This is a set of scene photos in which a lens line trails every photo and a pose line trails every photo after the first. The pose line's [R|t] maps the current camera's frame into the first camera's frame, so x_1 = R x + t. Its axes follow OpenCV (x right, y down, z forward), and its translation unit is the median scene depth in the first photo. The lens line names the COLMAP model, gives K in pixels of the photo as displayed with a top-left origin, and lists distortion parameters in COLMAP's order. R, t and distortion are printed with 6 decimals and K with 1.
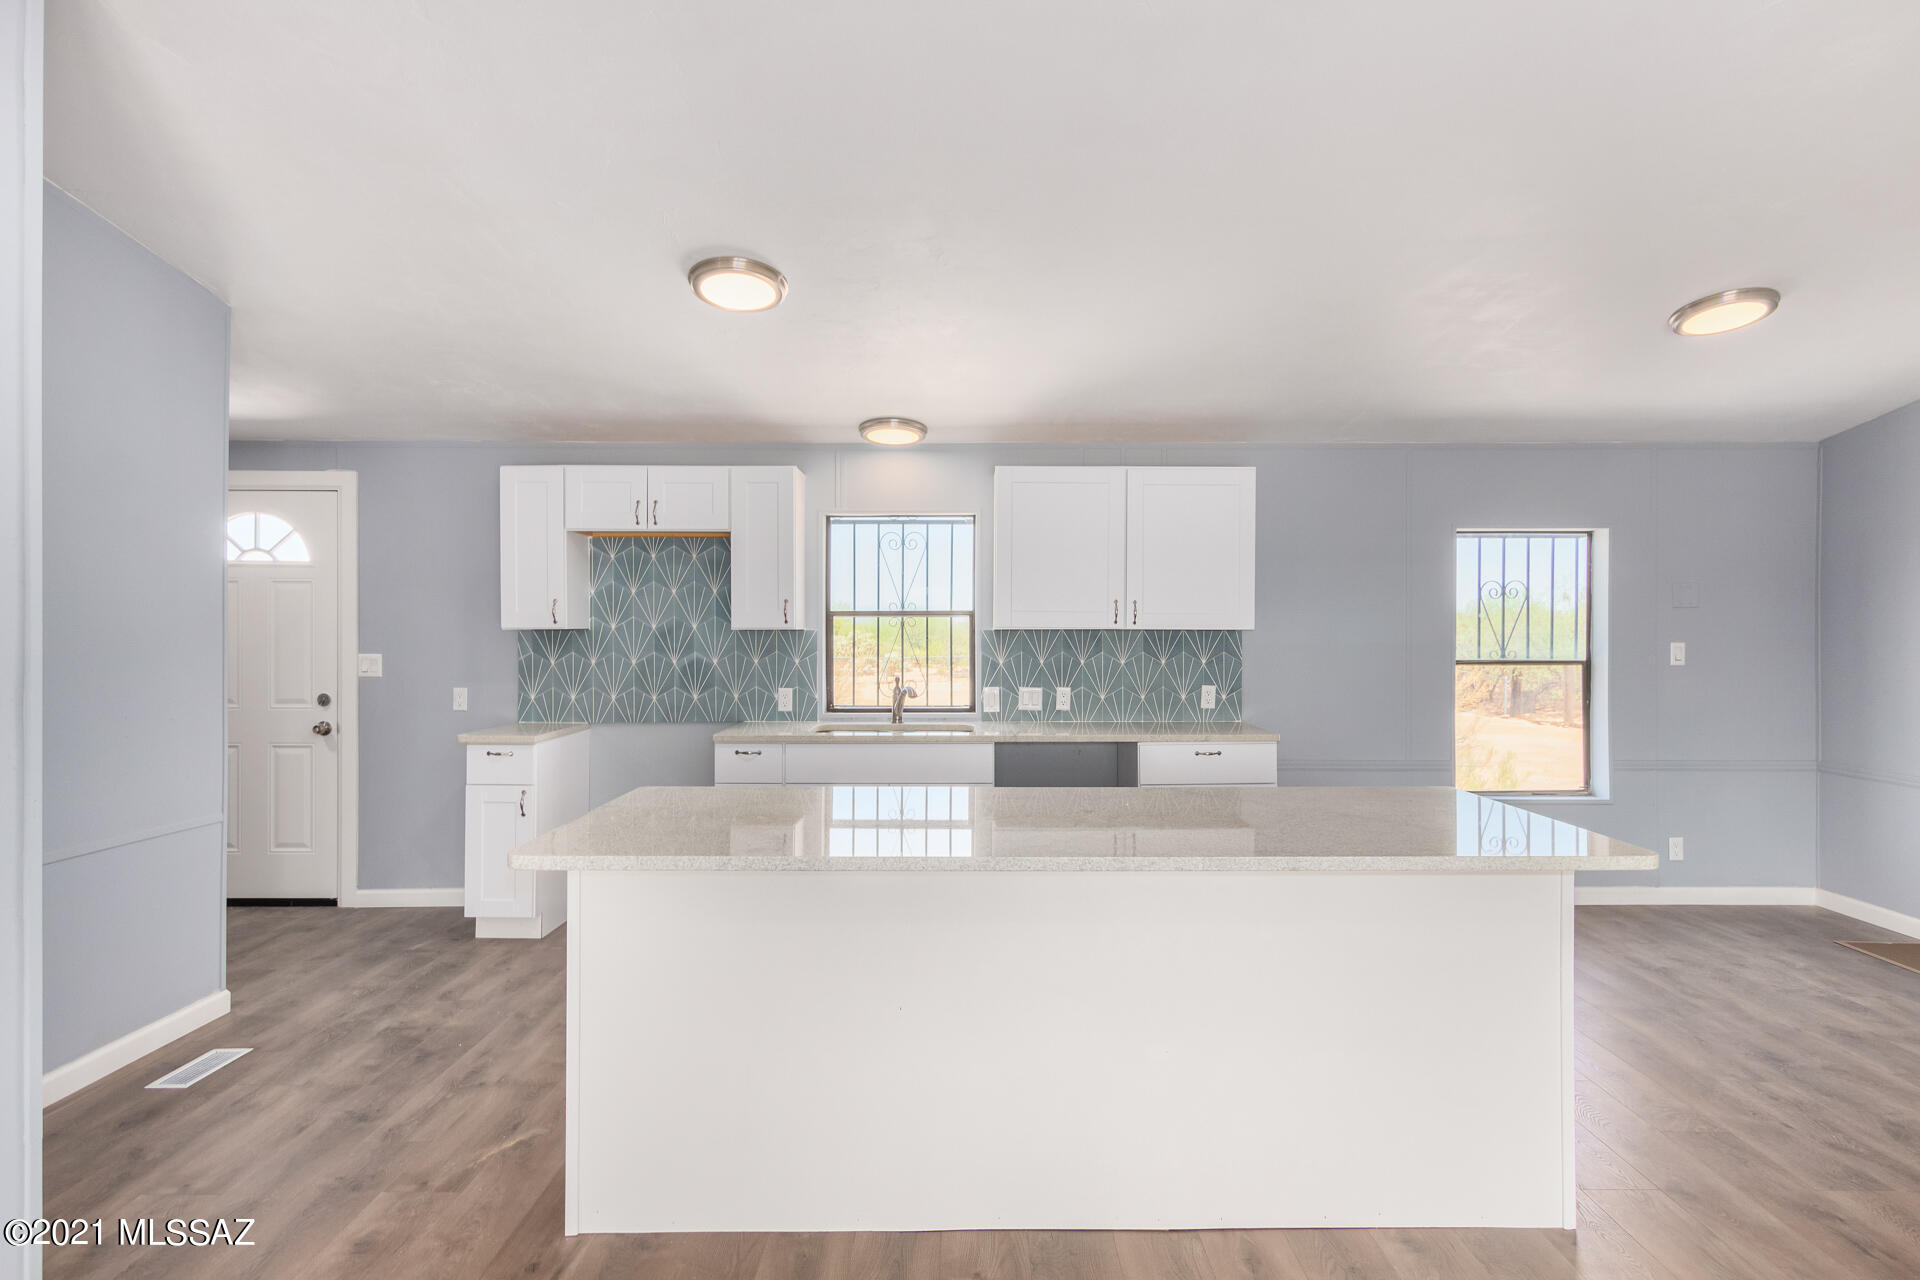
lens RADIAL K [[925.9, 0, 960.0], [0, 925.9, 640.0], [0, 0, 1]] dist [-0.023927, 0.000099]
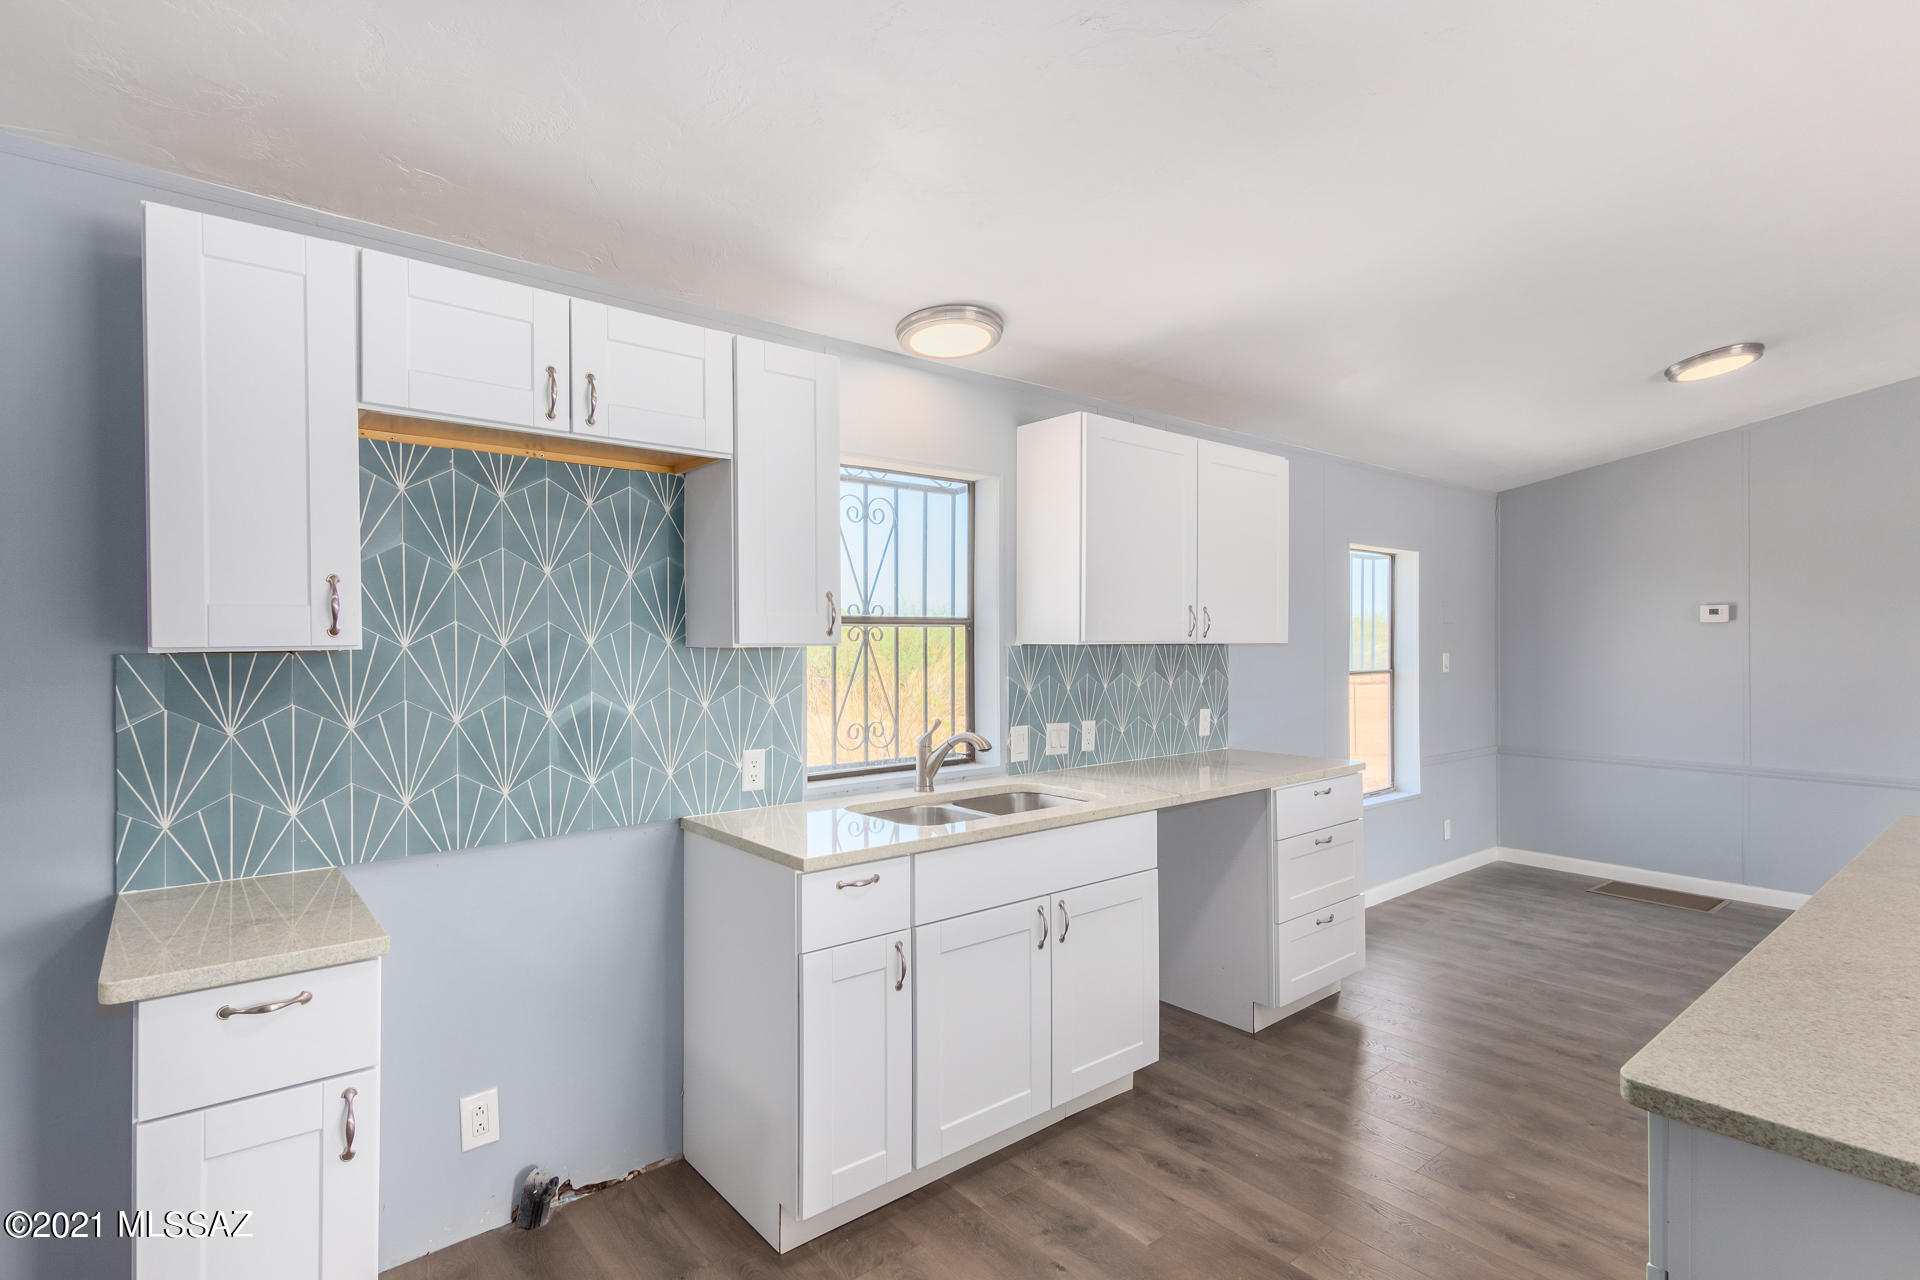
lens RADIAL K [[914.3, 0, 949.3], [0, 914.3, 650.1], [0, 0, 1]] dist [0.003179, 0.000038]
pose [[0.783366, -0.008866, 0.621498, -0.443809], [0.007379, 0.999960, 0.004965, -0.011258], [-0.621517, 0.000697, 0.783400, 0.485469]]
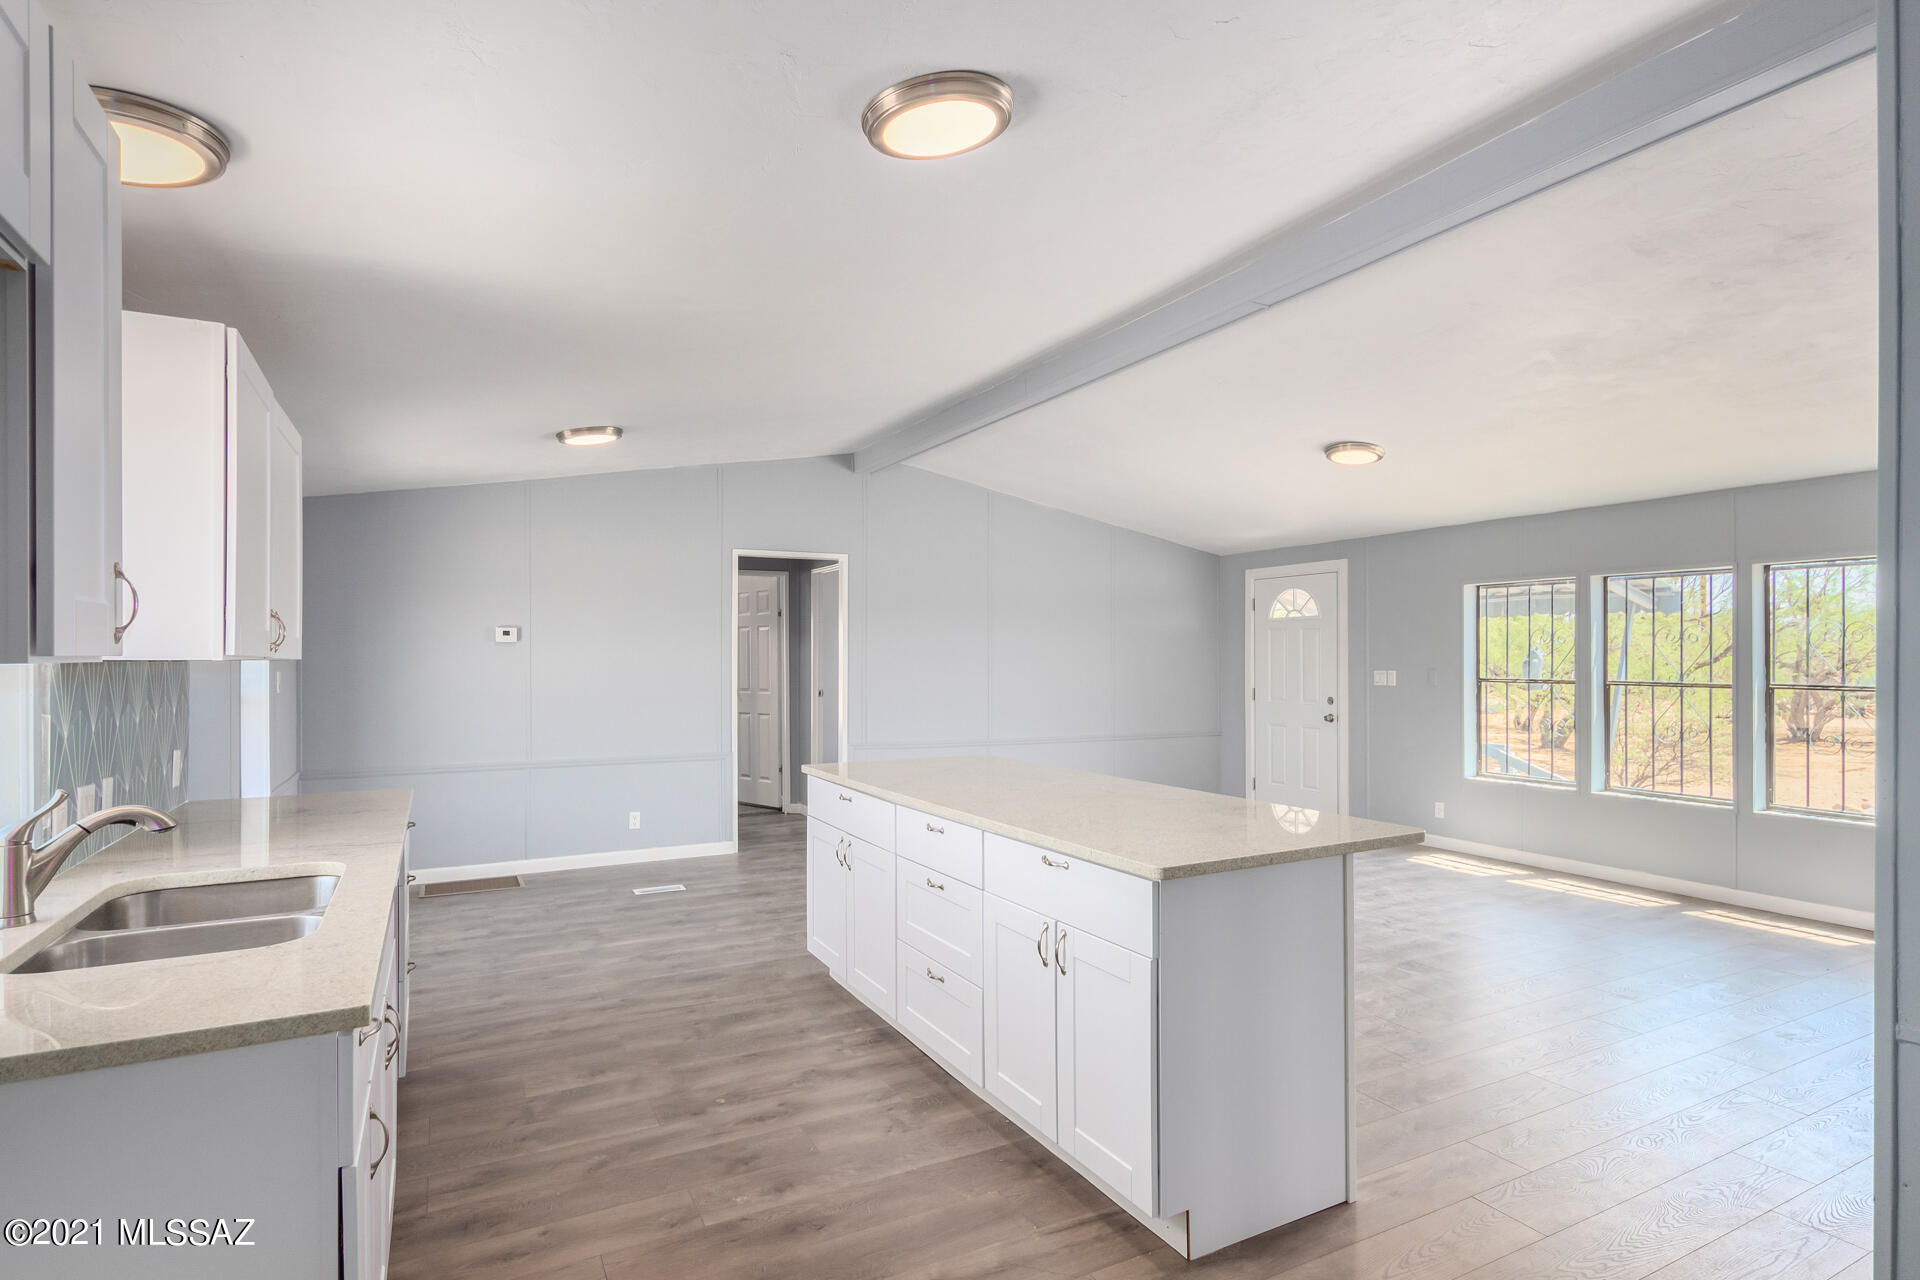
lens RADIAL K [[979.9, 0, 956.7], [0, 979.9, 665.8], [0, 0, 1]] dist [-0.000874, 0.000217]
pose [[-0.466965, -0.008652, 0.884233, -0.557402], [0.000465, 0.999950, 0.010030, -0.012570], [-0.884276, 0.005095, -0.466937, 0.846745]]
